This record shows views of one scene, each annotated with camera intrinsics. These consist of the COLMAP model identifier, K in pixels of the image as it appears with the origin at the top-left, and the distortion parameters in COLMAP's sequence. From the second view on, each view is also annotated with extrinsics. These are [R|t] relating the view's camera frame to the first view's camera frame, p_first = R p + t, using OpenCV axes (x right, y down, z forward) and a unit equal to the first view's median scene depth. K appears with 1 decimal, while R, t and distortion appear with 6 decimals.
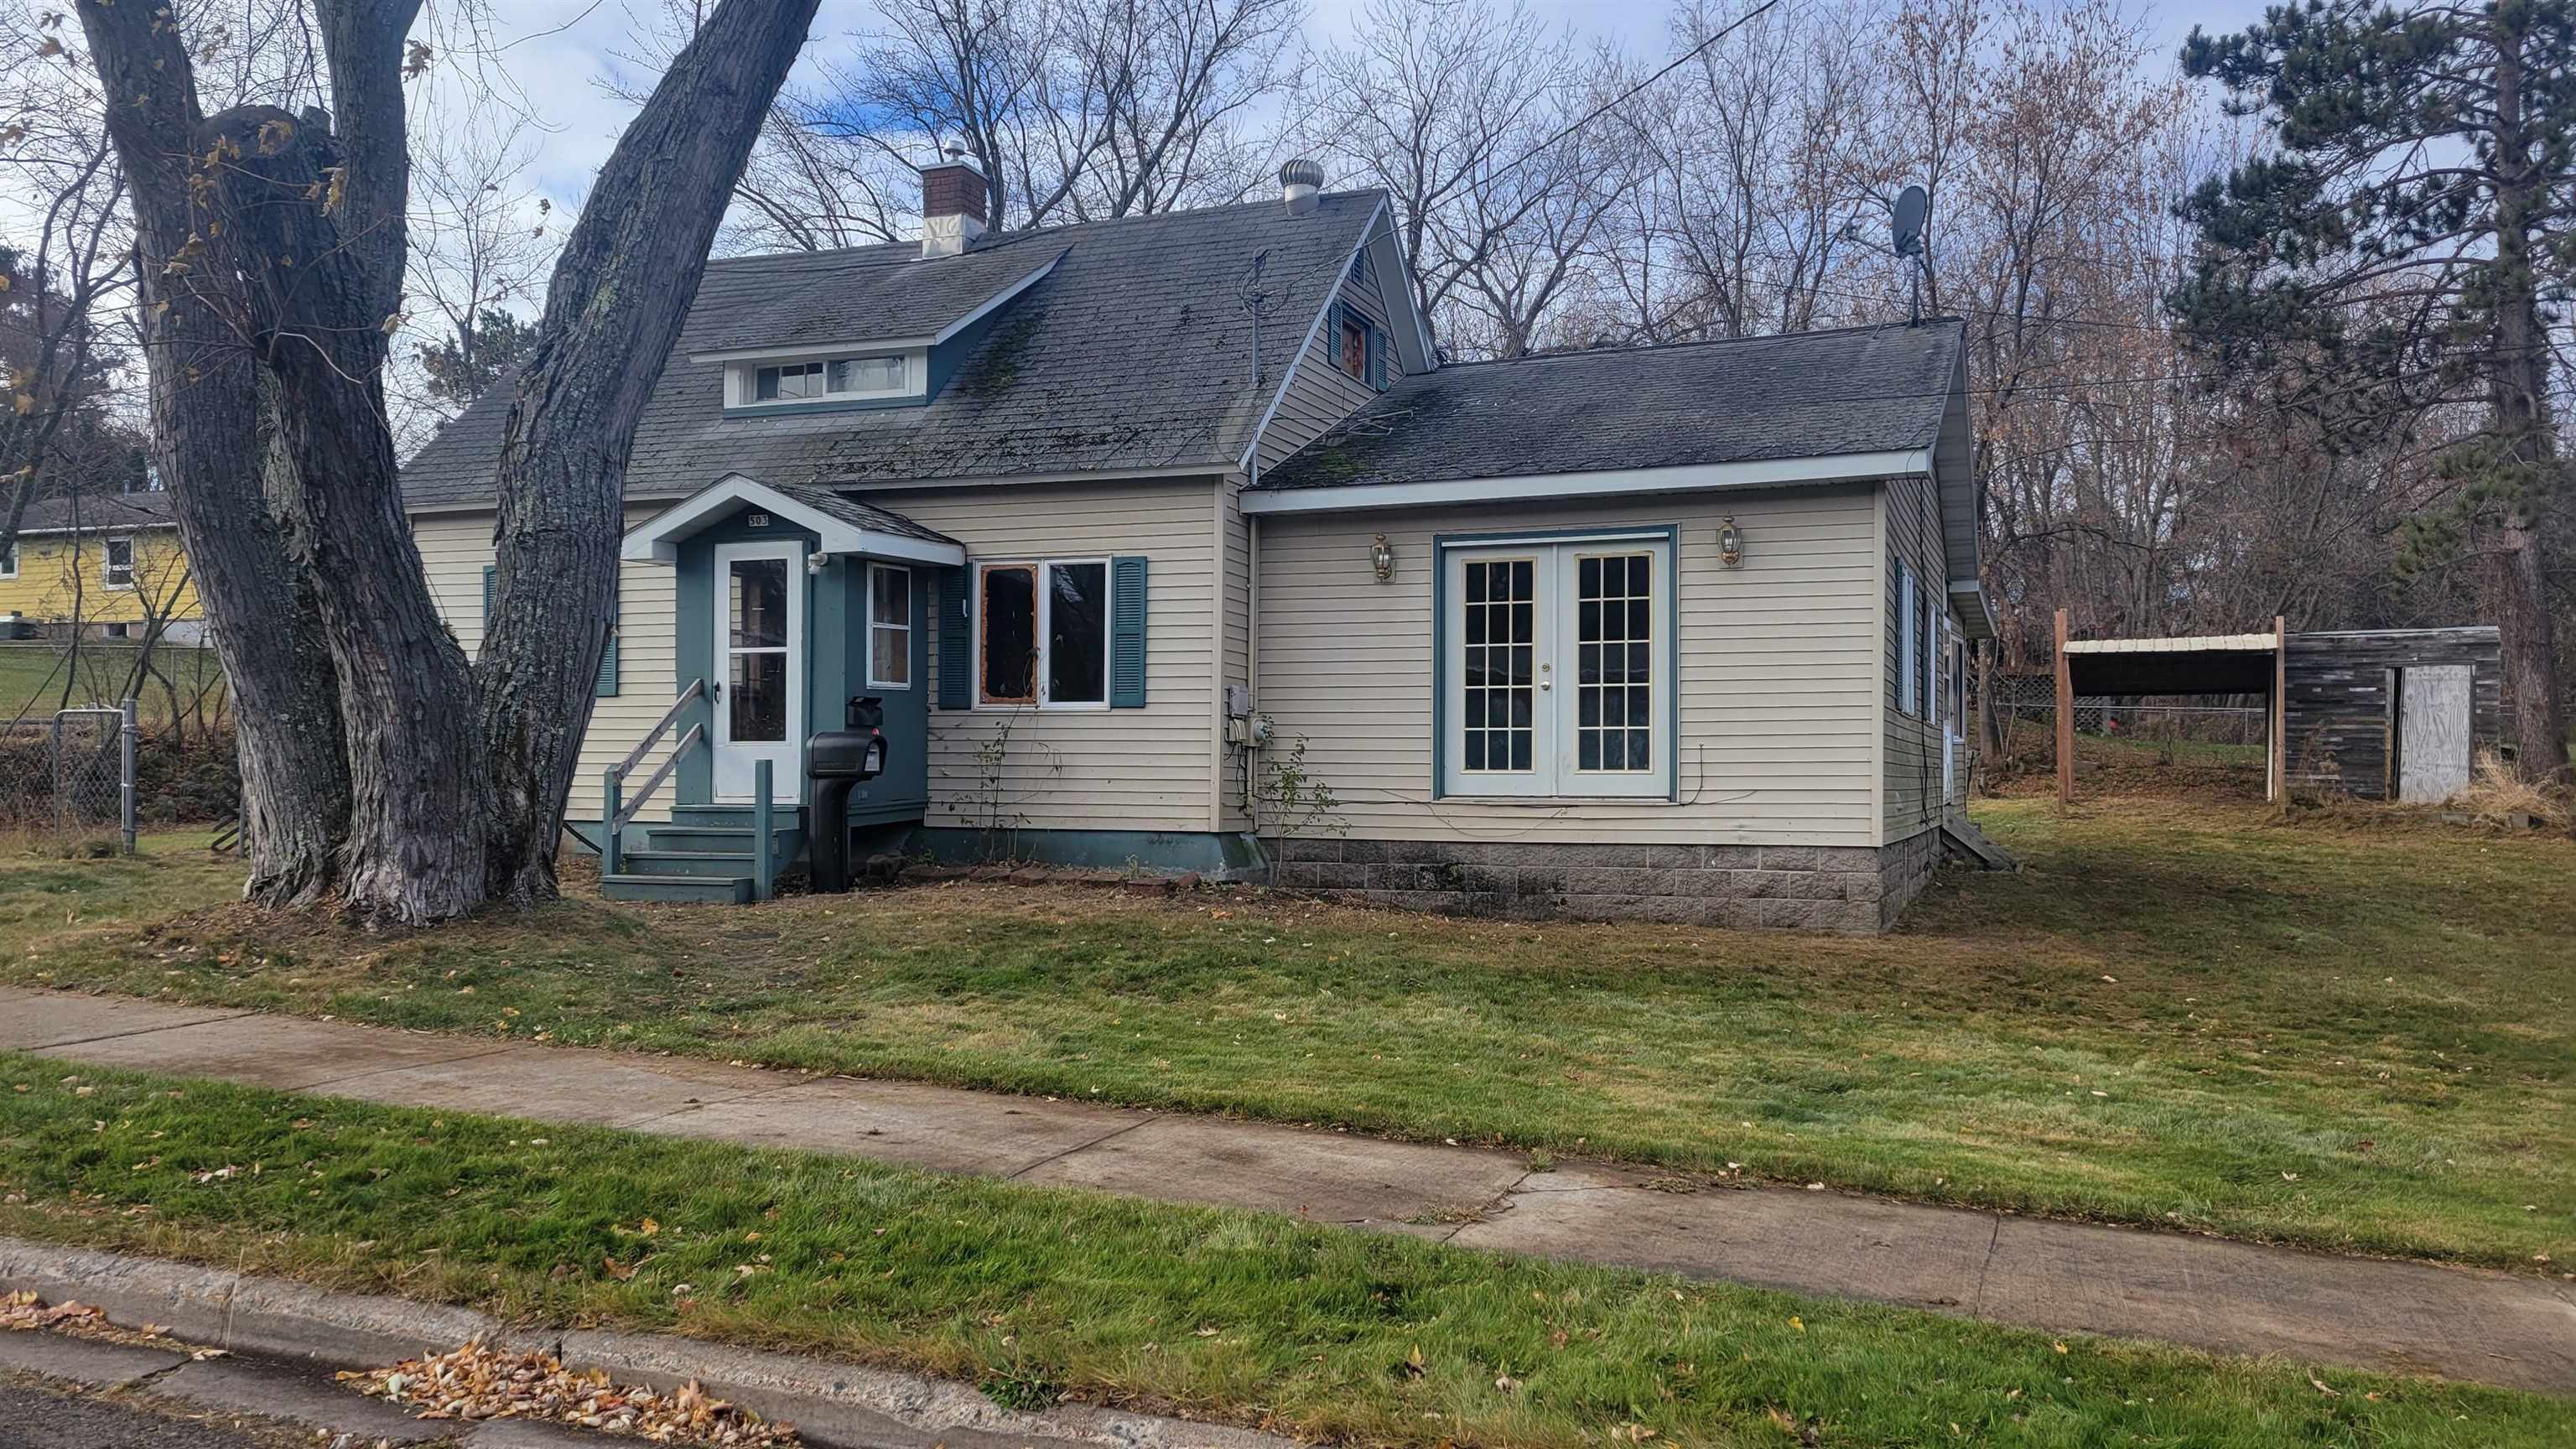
lens RADIAL K [[1921.6, 0, 1311.6], [0, 1921.6, 748.2], [0, 0, 1]] dist [0.060365, -0.028930]
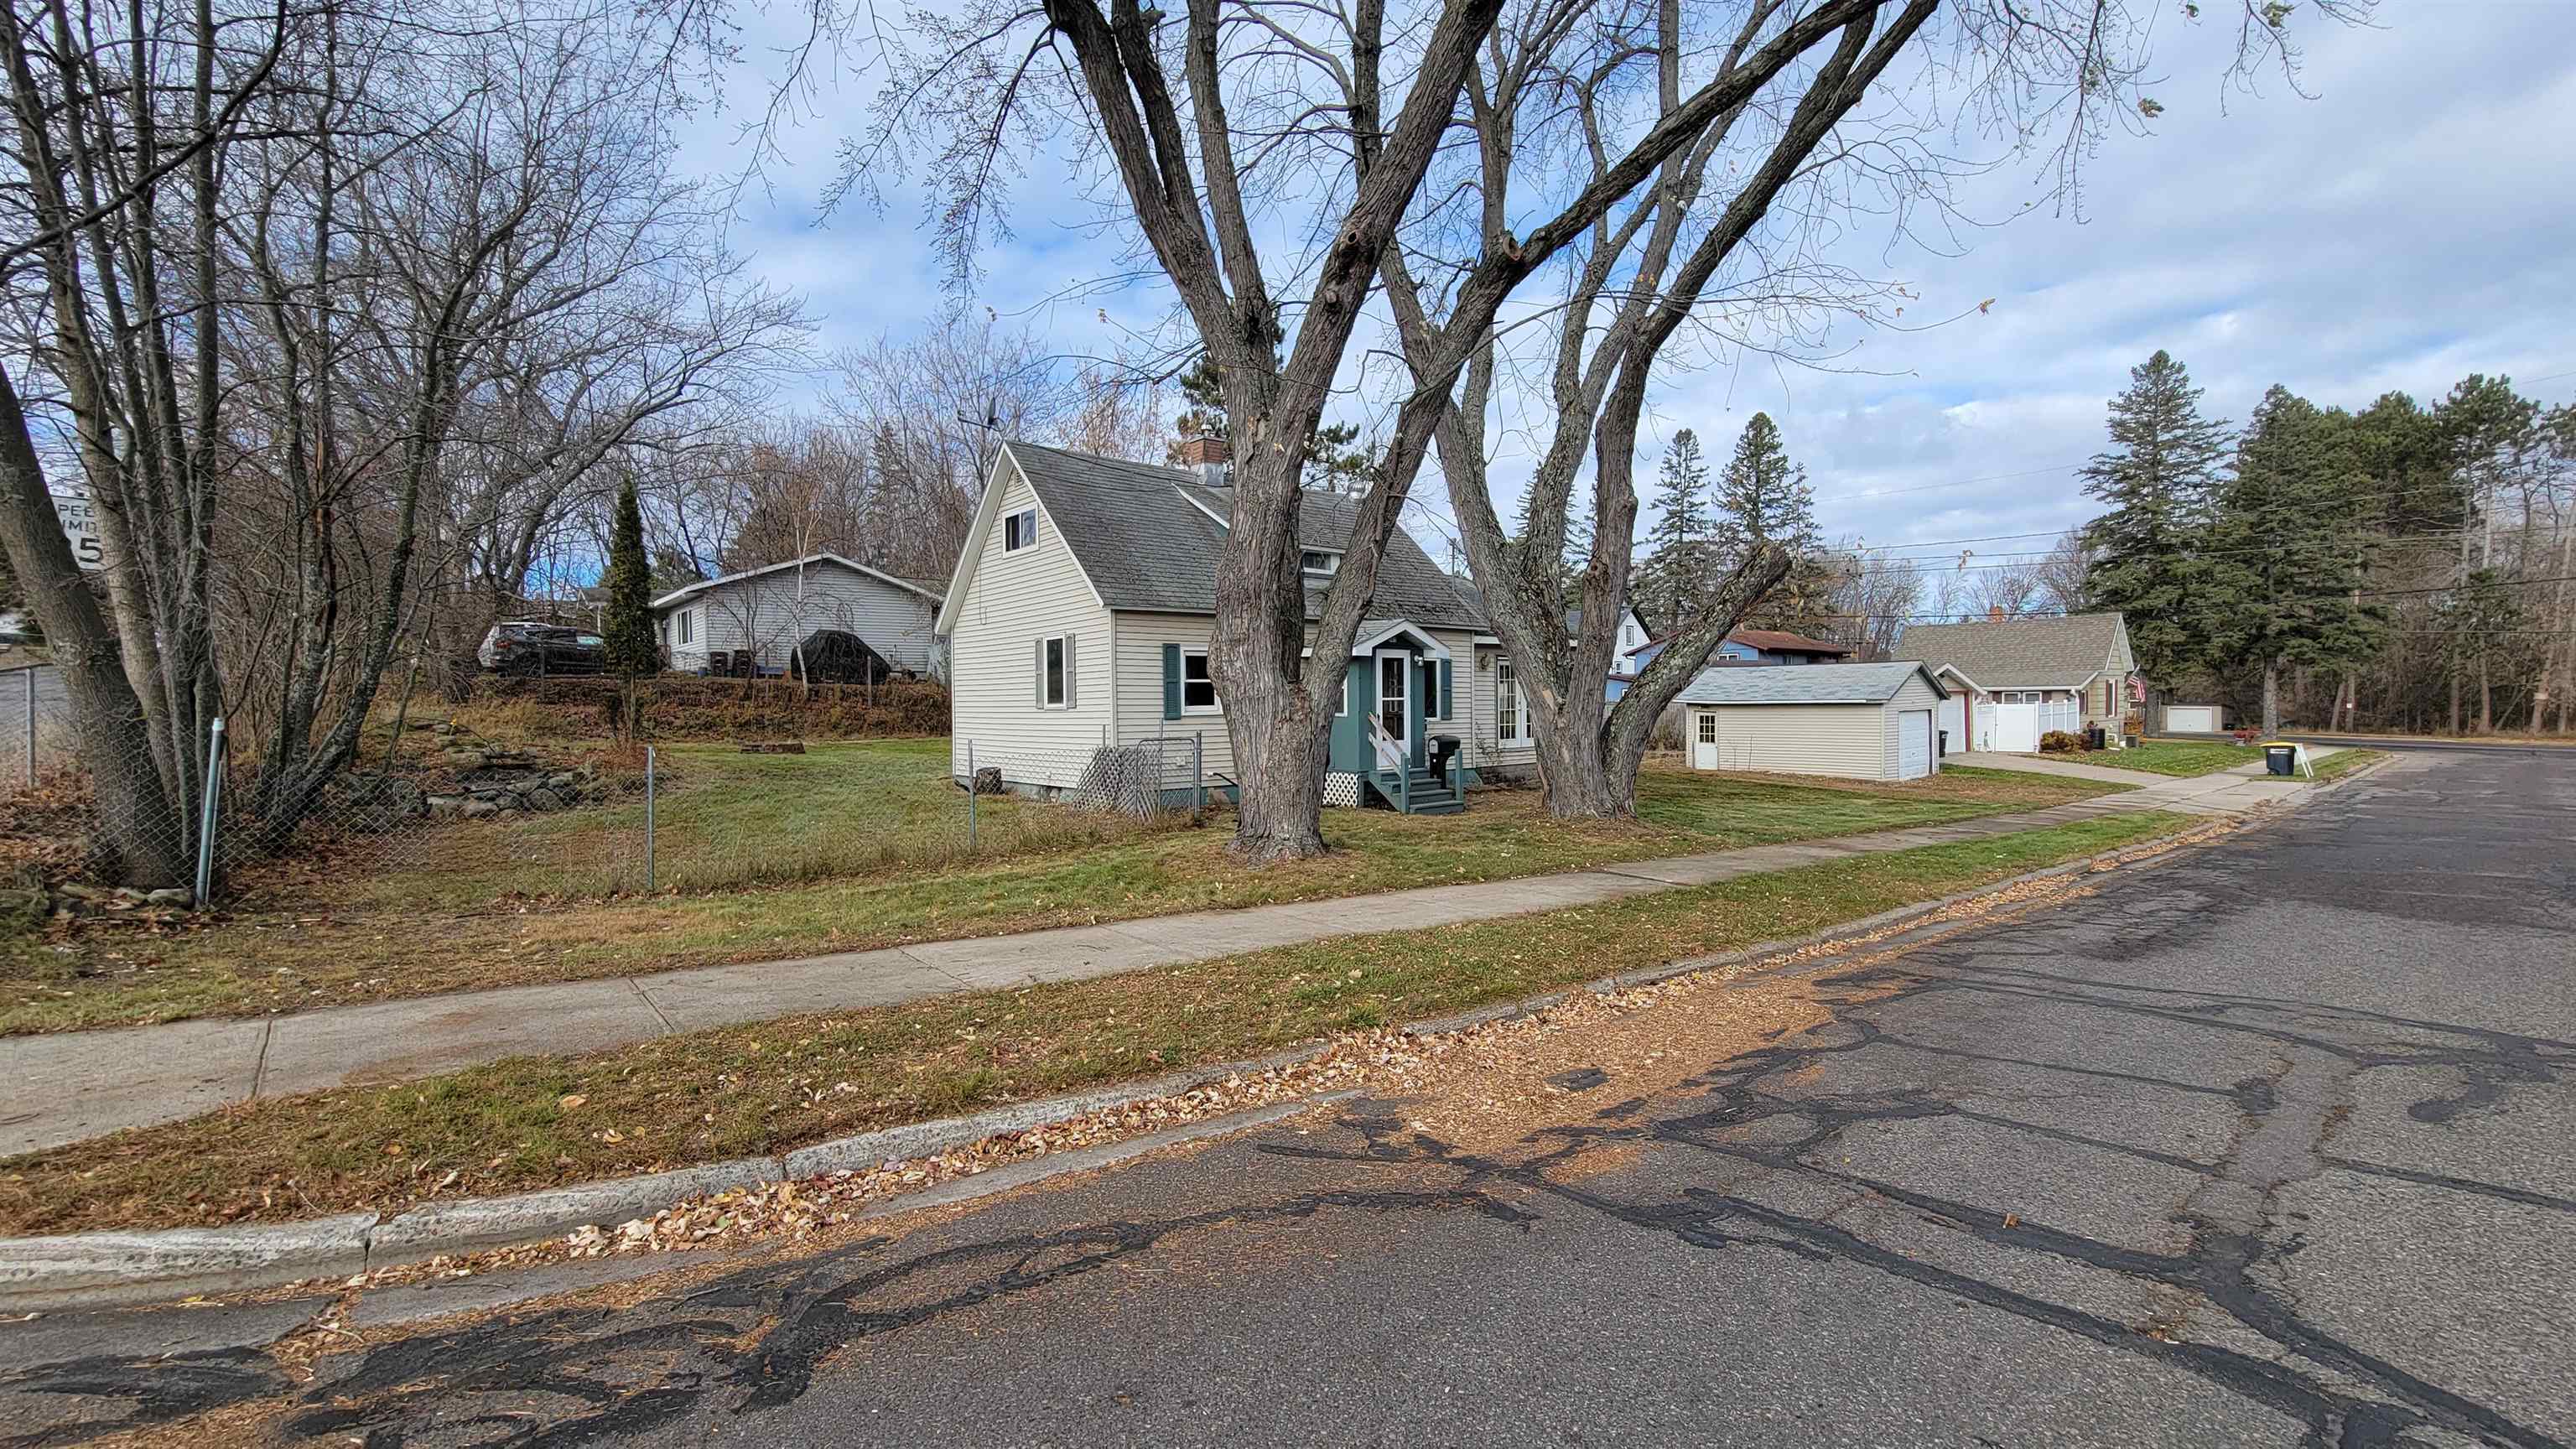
lens RADIAL K [[1064.7, 0, 1331.3], [0, 1064.7, 708.7], [0, 0, 1]] dist [0.000651, 0.000014]
pose [[0.460124, -0.017506, 0.887682, -1.406779], [-0.000309, 0.999802, 0.019878, -0.064365], [-0.887855, -0.009420, 0.460027, 0.512932]]
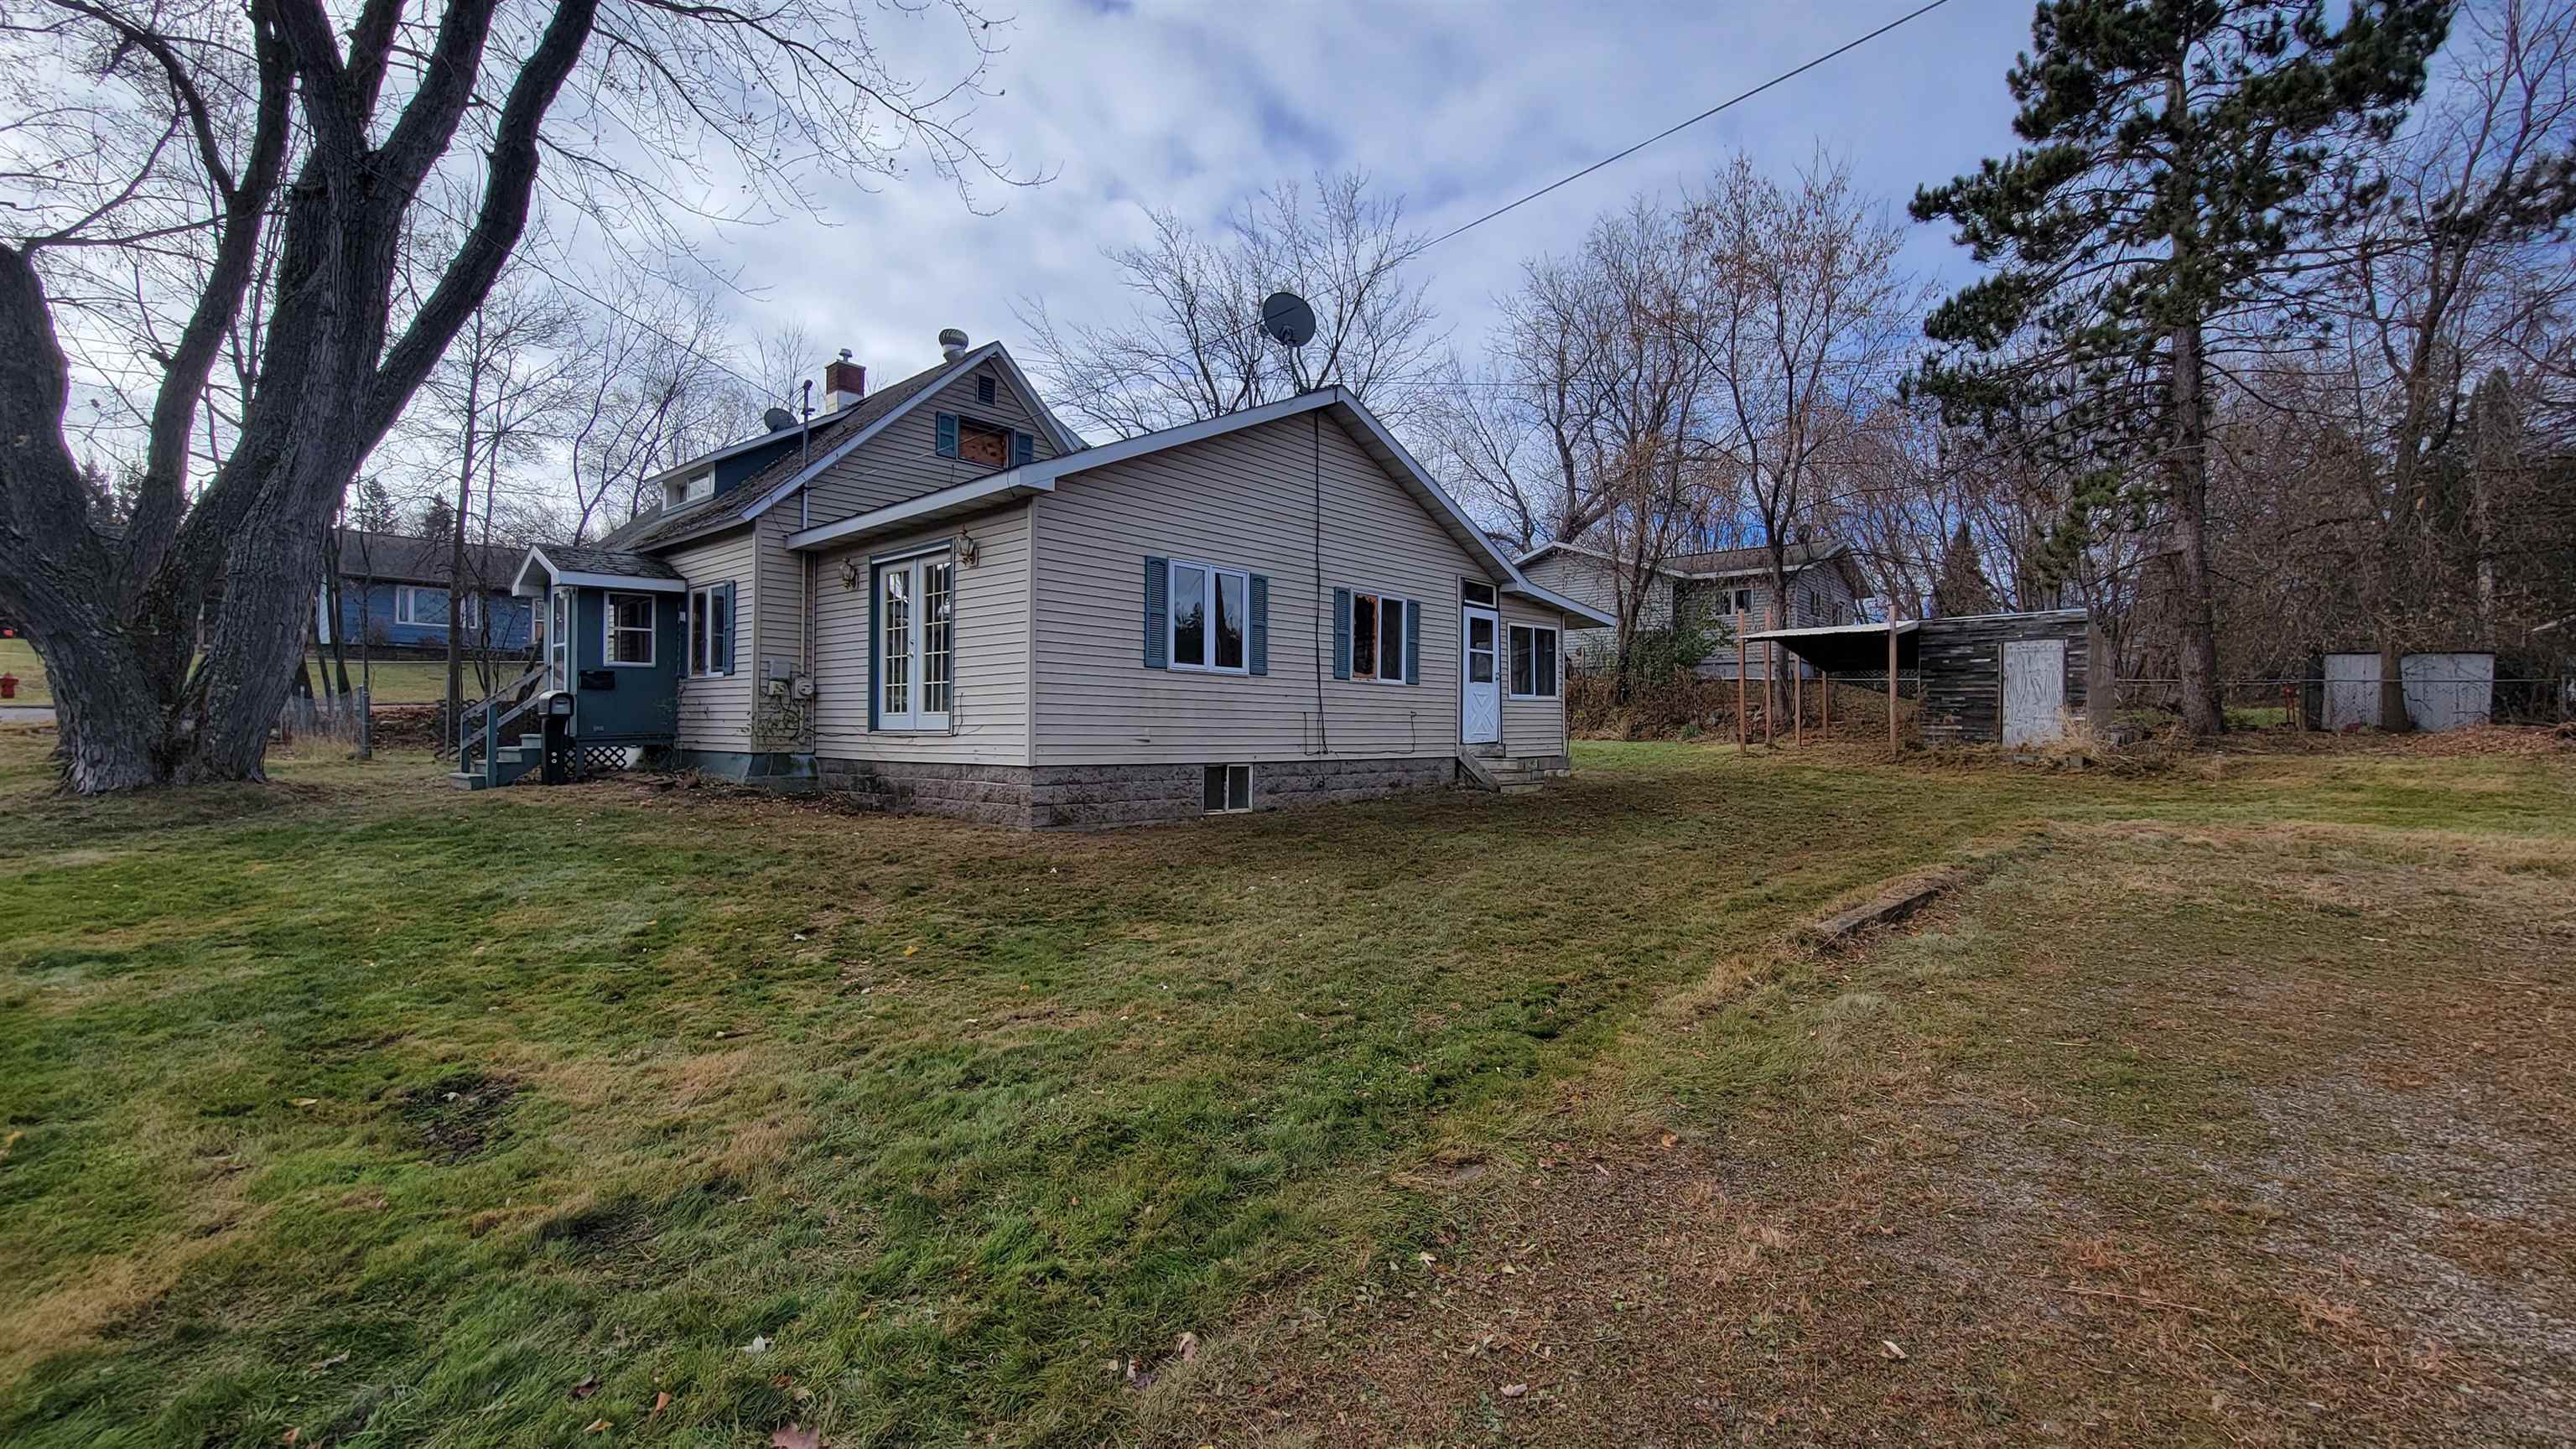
lens RADIAL K [[1047.1, 0, 1313.2], [0, 1047.1, 723.0], [0, 0, 1]] dist [-0.001408, -0.000740]
pose [[0.939898, 0.001010, -0.341453, 0.675714], [0.000624, 0.999989, 0.004673, 0.015984], [0.341454, -0.004605, 0.939887, 0.352896]]
